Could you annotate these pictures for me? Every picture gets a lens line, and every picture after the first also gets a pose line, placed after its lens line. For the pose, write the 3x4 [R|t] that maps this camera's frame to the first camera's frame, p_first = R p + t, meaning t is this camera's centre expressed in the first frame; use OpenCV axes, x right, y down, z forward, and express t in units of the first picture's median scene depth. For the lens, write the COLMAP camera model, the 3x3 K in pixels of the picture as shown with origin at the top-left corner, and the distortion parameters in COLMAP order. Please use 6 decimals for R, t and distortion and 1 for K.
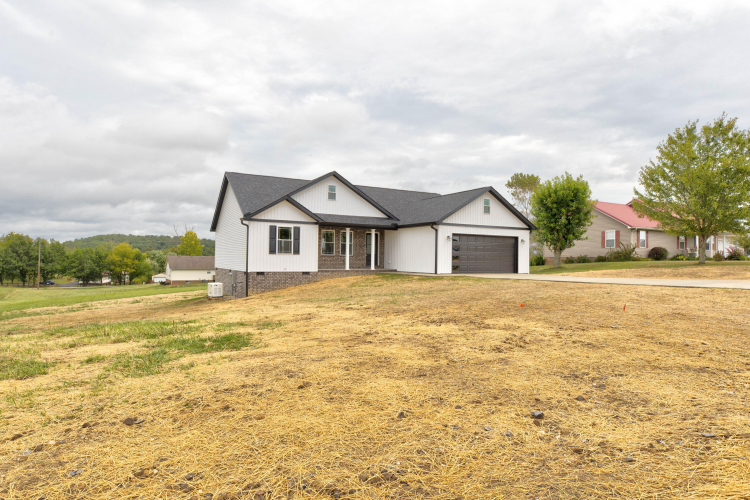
lens RADIAL K [[459.5, 0, 377.3], [0, 459.5, 217.0], [0, 0, 1]] dist [0.000086, -0.000042]
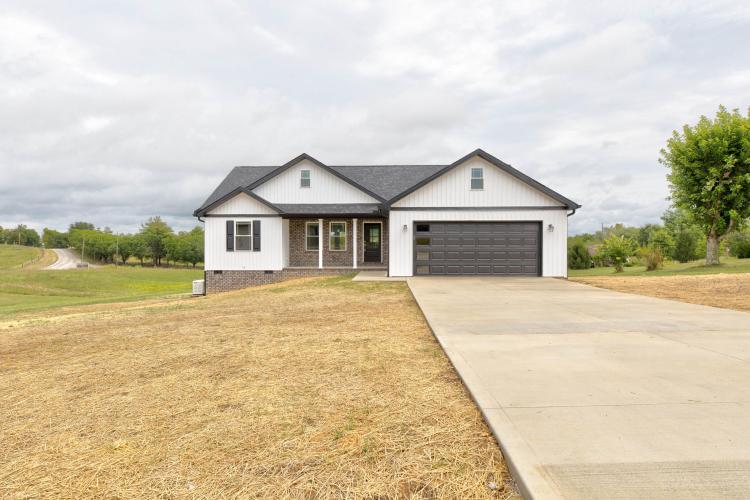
lens RADIAL K [[488.6, 0, 375.0], [0, 488.6, 250.0], [0, 0, 1]] dist [0.021752, 0.000545]
pose [[0.845998, -0.008482, -0.533119, 0.503431], [0.059036, 0.995216, 0.077849, 0.016565], [0.529908, -0.097334, 0.842451, 0.293039]]
